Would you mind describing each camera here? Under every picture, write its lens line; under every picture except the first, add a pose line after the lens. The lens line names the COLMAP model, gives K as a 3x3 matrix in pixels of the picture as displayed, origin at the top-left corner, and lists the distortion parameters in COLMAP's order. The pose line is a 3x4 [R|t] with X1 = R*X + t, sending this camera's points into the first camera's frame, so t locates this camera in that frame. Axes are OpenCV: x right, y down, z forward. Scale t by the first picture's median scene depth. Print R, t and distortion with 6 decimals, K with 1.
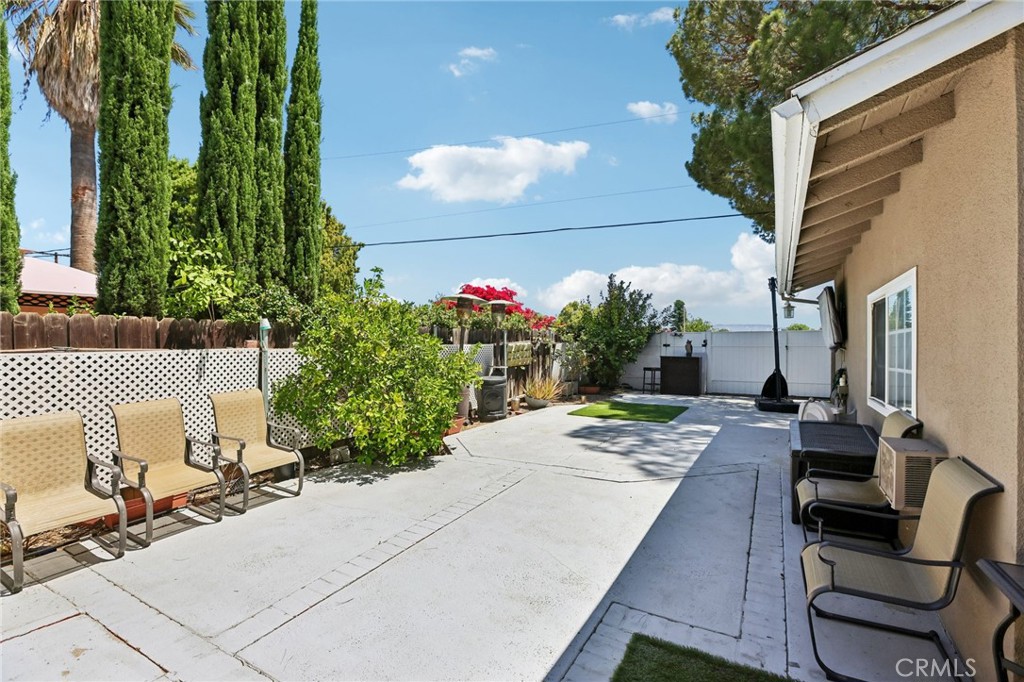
lens RADIAL K [[473.1, 0, 512.0], [0, 473.1, 341.0], [0, 0, 1]] dist [-0.062145, 0.027748]
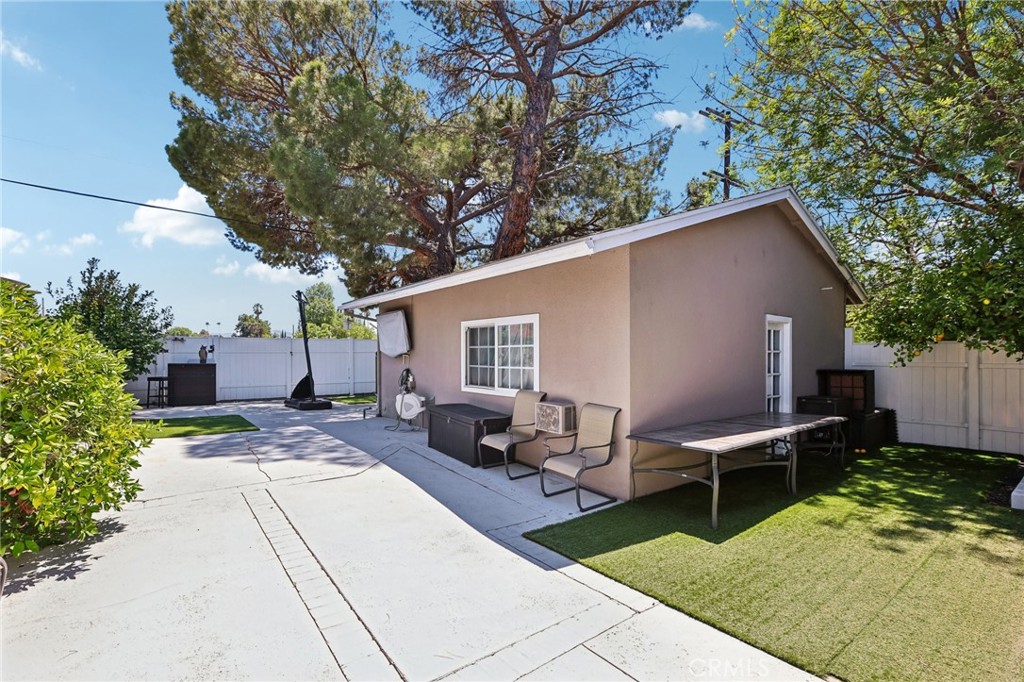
lens RADIAL K [[481.8, 0, 496.2], [0, 481.8, 340.5], [0, 0, 1]] dist [-0.000940, 0.000246]
pose [[0.400492, 0.020429, 0.916073, -0.618886], [-0.012864, 0.999778, -0.016672, -0.008511], [-0.916210, -0.005108, 0.400666, 0.191189]]
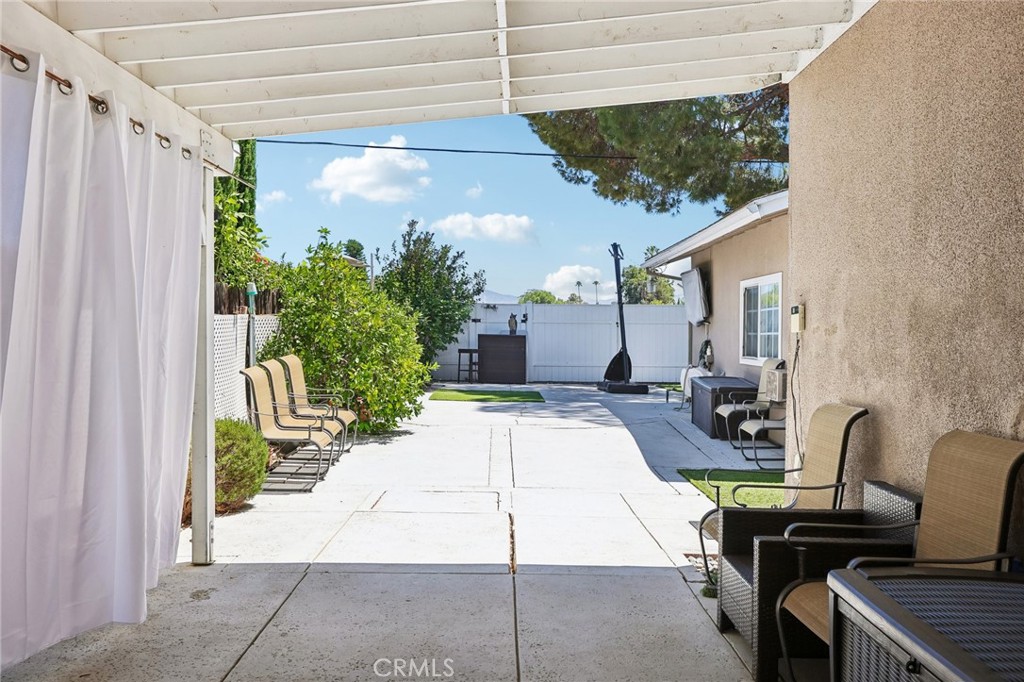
lens RADIAL K [[987.6, 0, 512.0], [0, 987.6, 341.0], [0, 0, 1]] dist [-0.007310, -0.001741]
pose [[0.856695, 0.000689, 0.515823, -1.105554], [-0.014147, 0.999654, 0.022160, 0.016063], [-0.515630, -0.026282, 0.856408, -0.967134]]
